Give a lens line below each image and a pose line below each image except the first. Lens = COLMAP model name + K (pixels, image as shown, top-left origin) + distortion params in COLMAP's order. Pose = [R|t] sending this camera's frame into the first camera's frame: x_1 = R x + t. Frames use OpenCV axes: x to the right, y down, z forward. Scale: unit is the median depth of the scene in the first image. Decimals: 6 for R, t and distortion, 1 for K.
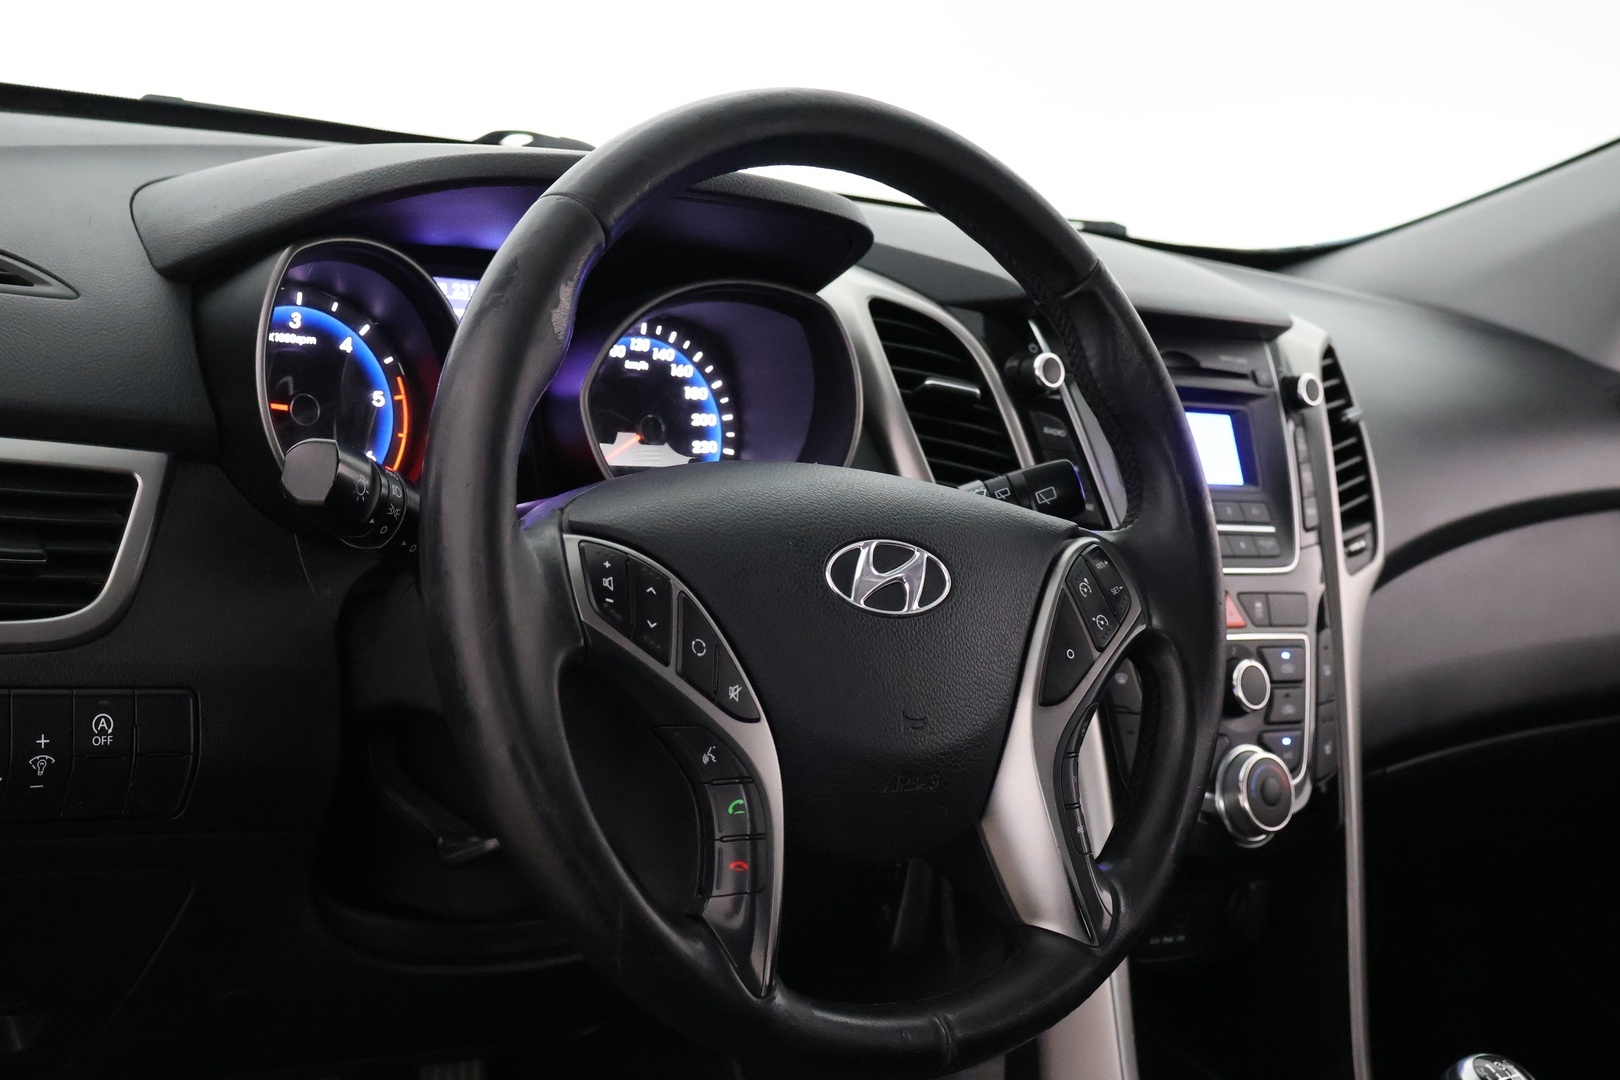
lens RADIAL K [[2412.9, 0, 811.1], [0, 2412.9, 540.2], [0, 0, 1]] dist [0.041968, 0.000000]
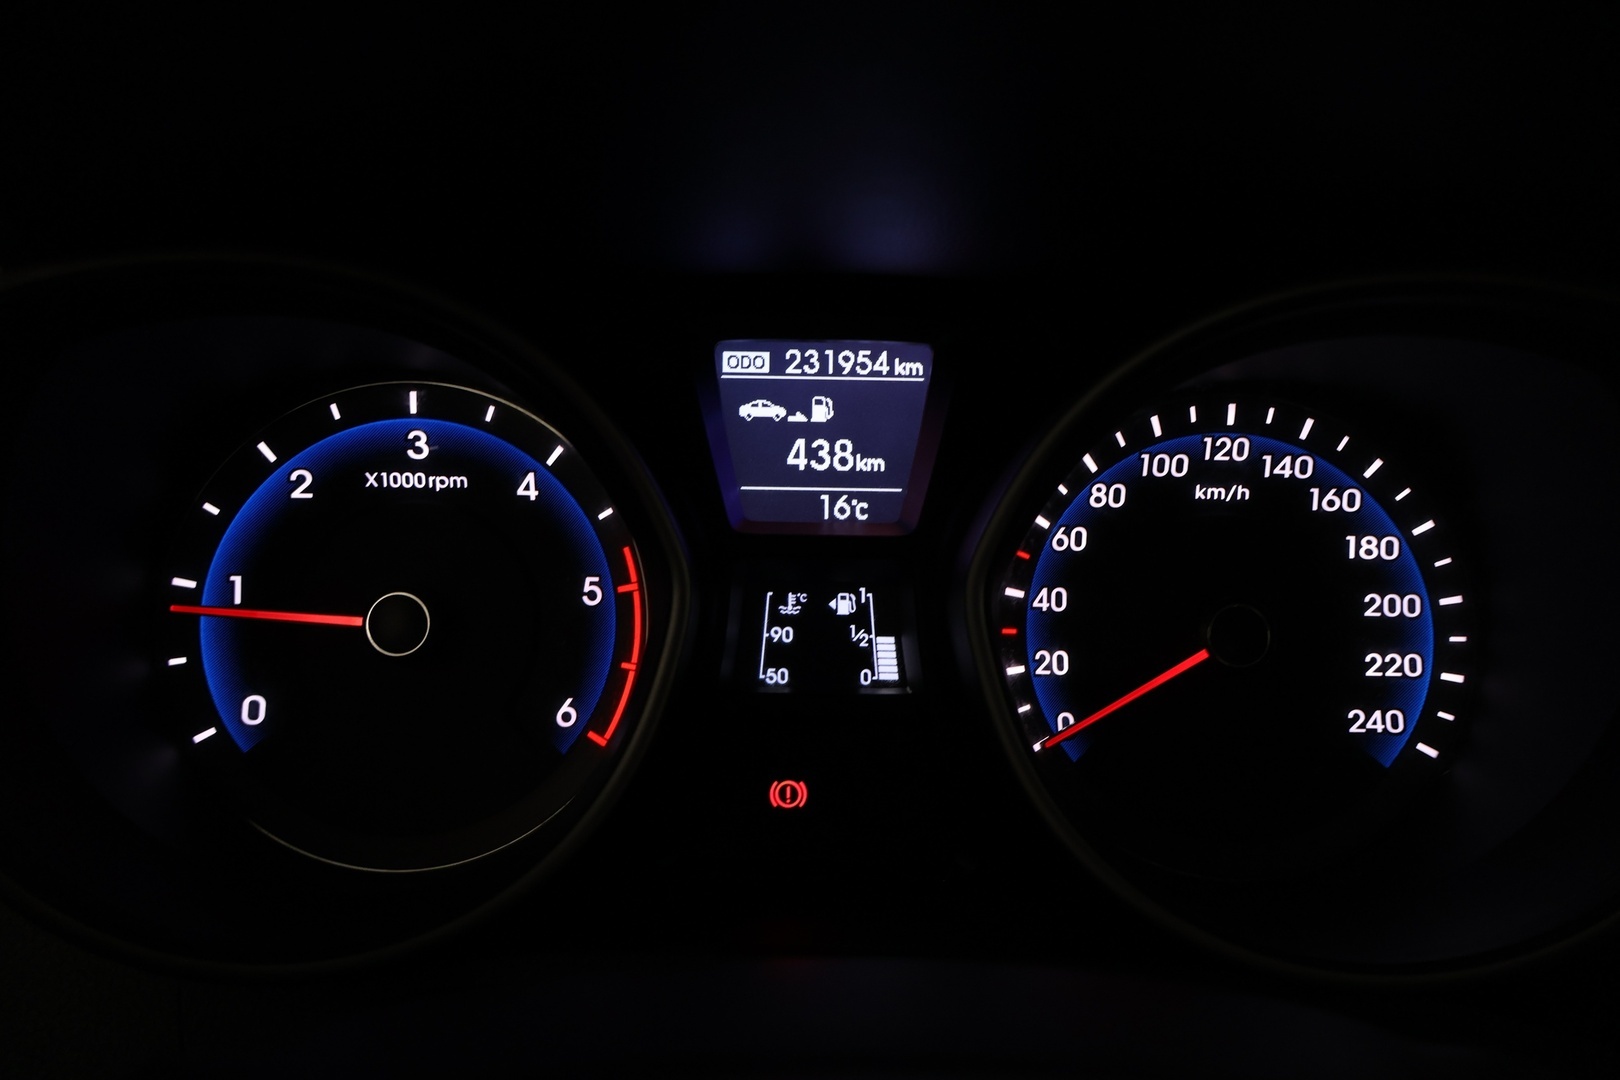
lens RADIAL K [[1339.6, 0, 809.8], [0, 1339.6, 540.1], [0, 0, 1]] dist [-0.050674, -0.000055]
pose [[0.778830, -0.001130, -0.627235, 0.027479], [0.002114, 0.999997, 0.000823, -0.064124], [0.627232, -0.001967, 0.778830, 0.752910]]
